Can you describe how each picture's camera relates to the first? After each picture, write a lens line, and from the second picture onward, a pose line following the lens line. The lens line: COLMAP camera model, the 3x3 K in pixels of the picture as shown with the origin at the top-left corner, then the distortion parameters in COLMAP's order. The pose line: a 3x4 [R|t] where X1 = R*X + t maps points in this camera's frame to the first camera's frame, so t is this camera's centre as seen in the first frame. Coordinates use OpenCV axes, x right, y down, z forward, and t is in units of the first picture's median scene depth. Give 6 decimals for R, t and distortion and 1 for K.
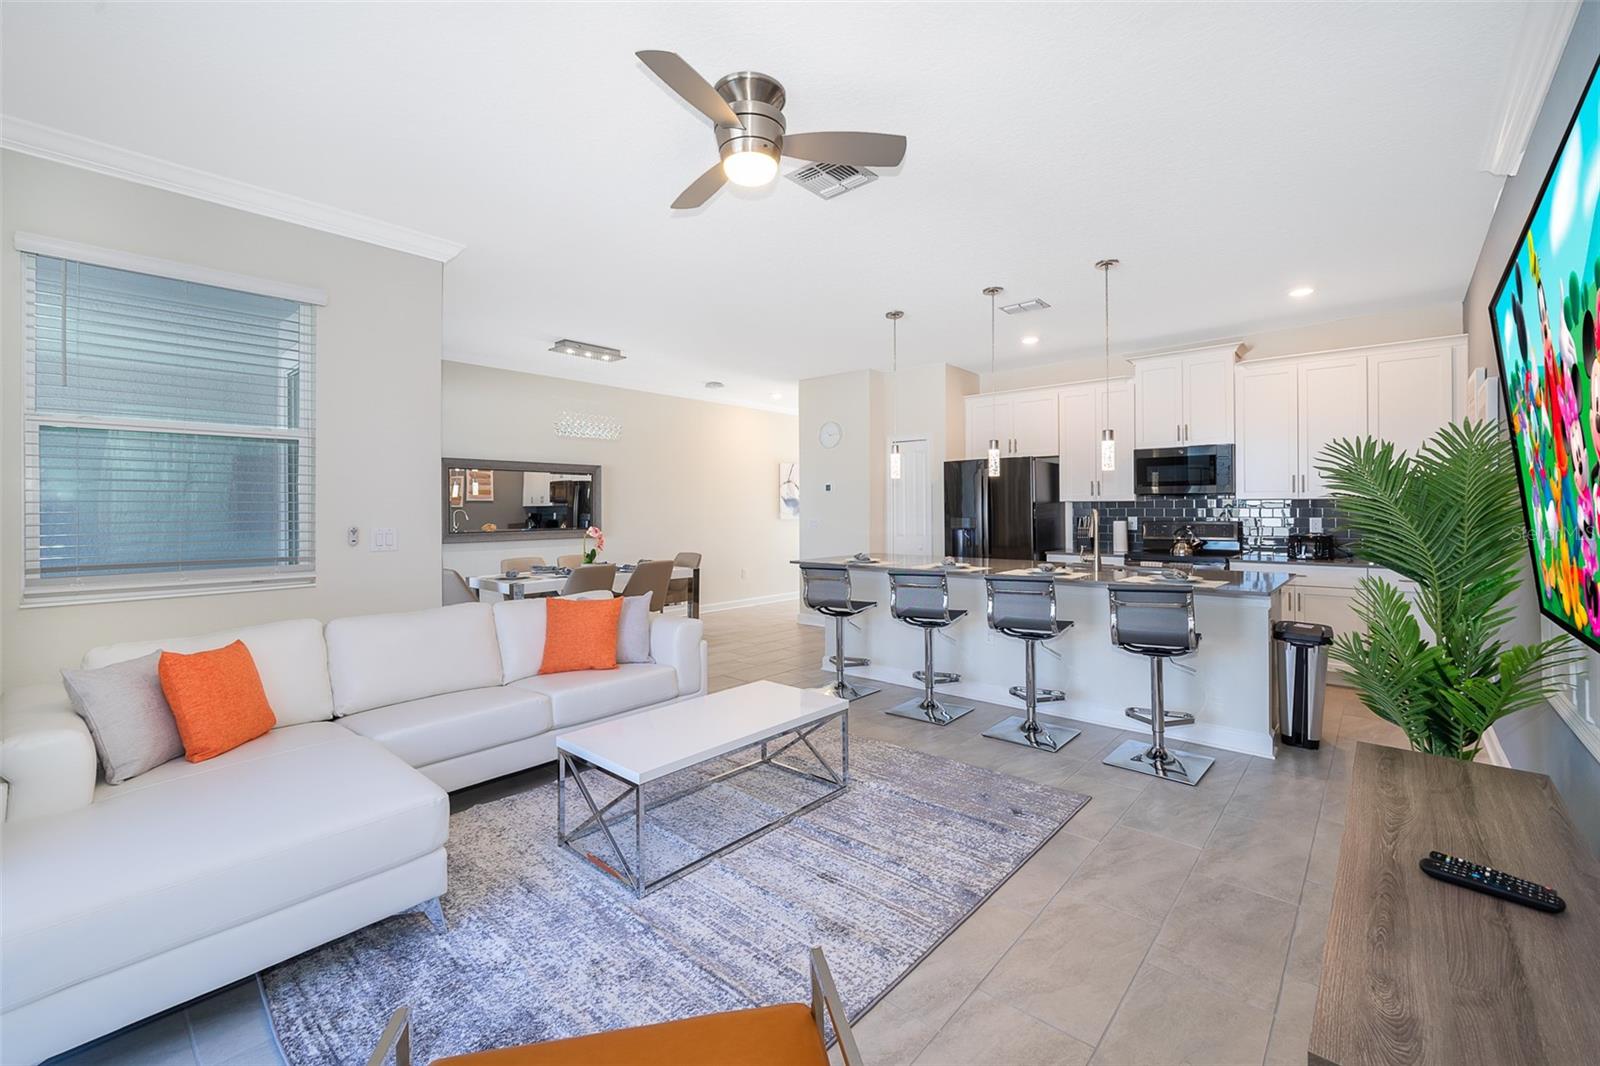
lens RADIAL K [[648.5, 0, 800.0], [0, 648.5, 533.0], [0, 0, 1]] dist [0.000439, 0.000126]
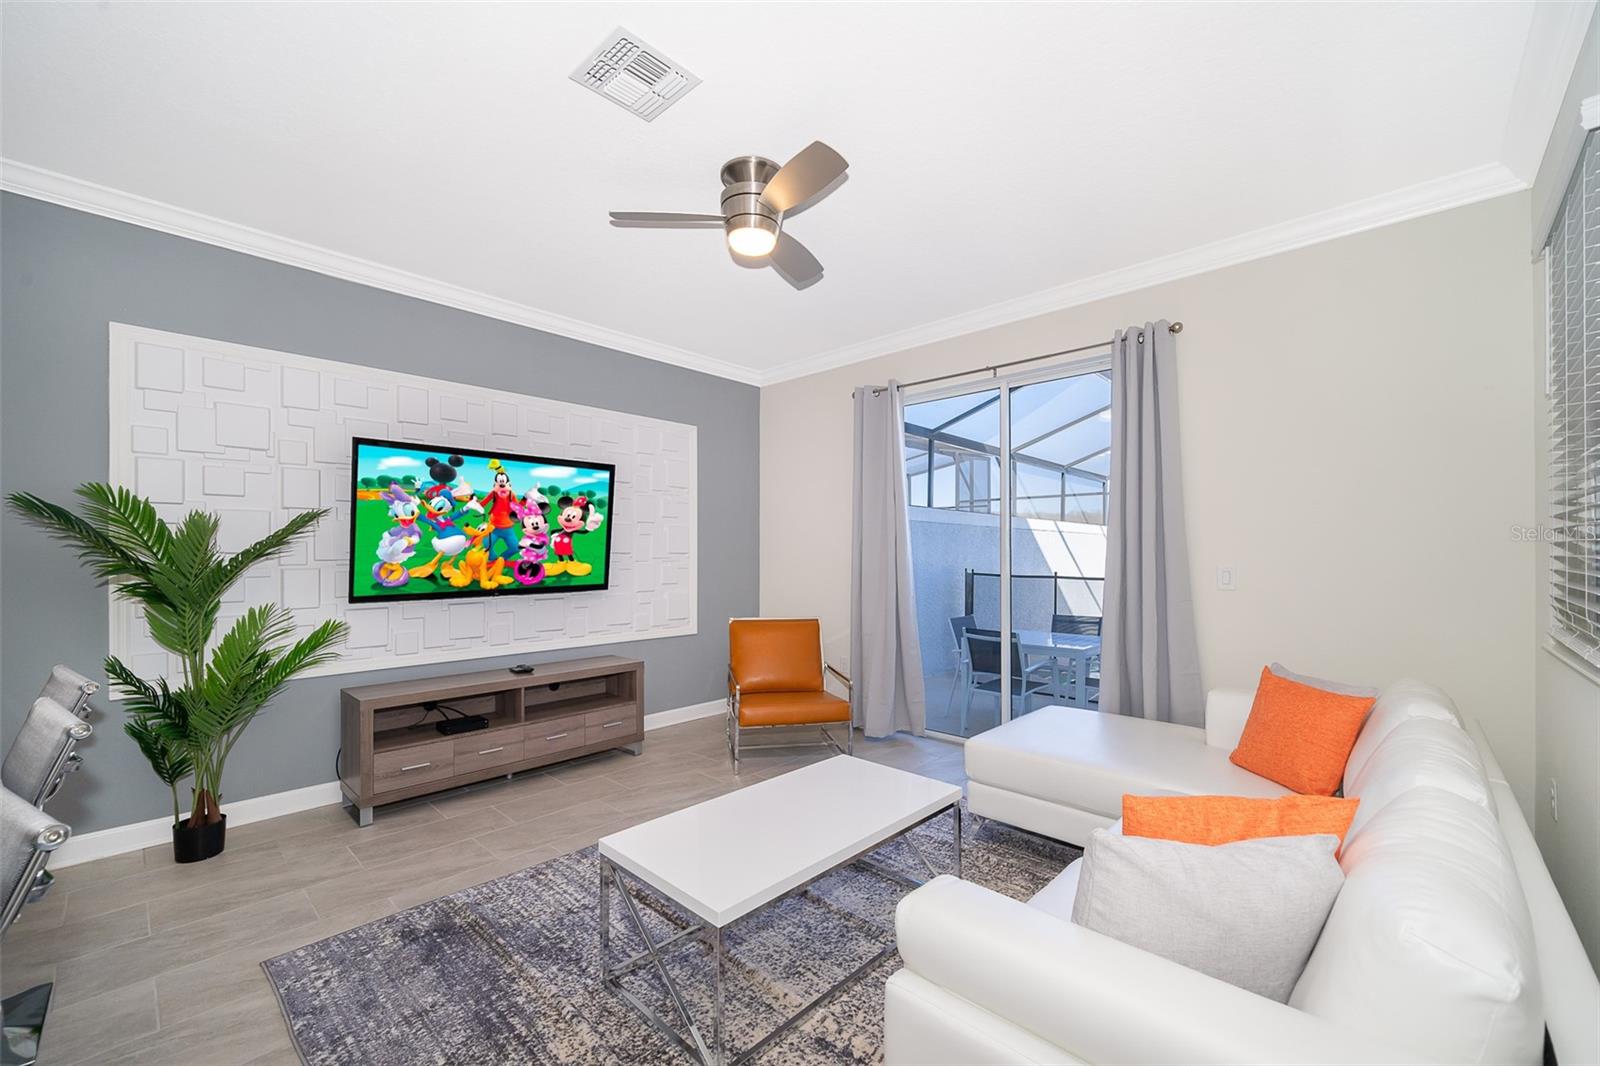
lens RADIAL K [[638.4, 0, 805.8], [0, 638.4, 552.2], [0, 0, 1]] dist [0.001529, 0.000257]
pose [[-0.999859, 0.003132, 0.016473, -0.133503], [0.003651, 0.999494, 0.031600, -0.046580], [-0.016365, 0.031656, -0.999365, 1.520091]]
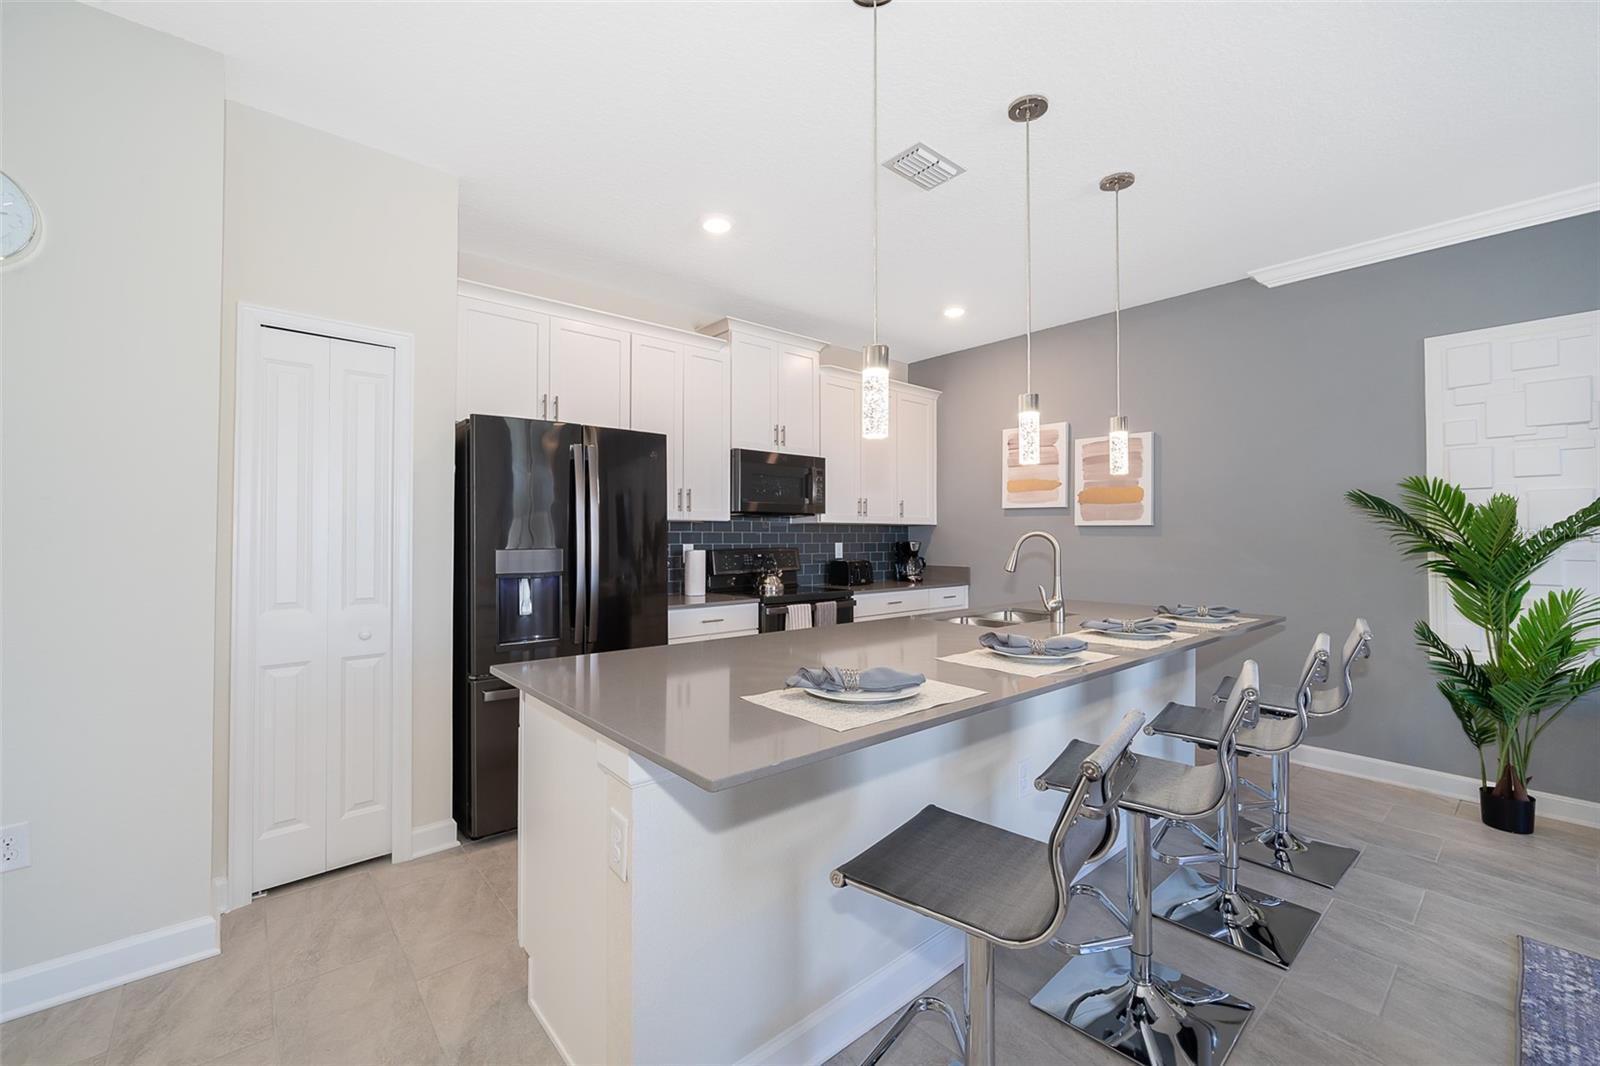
lens RADIAL K [[648.5, 0, 800.0], [0, 648.5, 533.0], [0, 0, 1]] dist [0.000439, 0.000126]
pose [[0.126997, 0.010087, 0.991852, -0.324304], [0.033148, 0.999347, -0.014408, -0.042411], [-0.991349, 0.034707, 0.126580, 1.529704]]
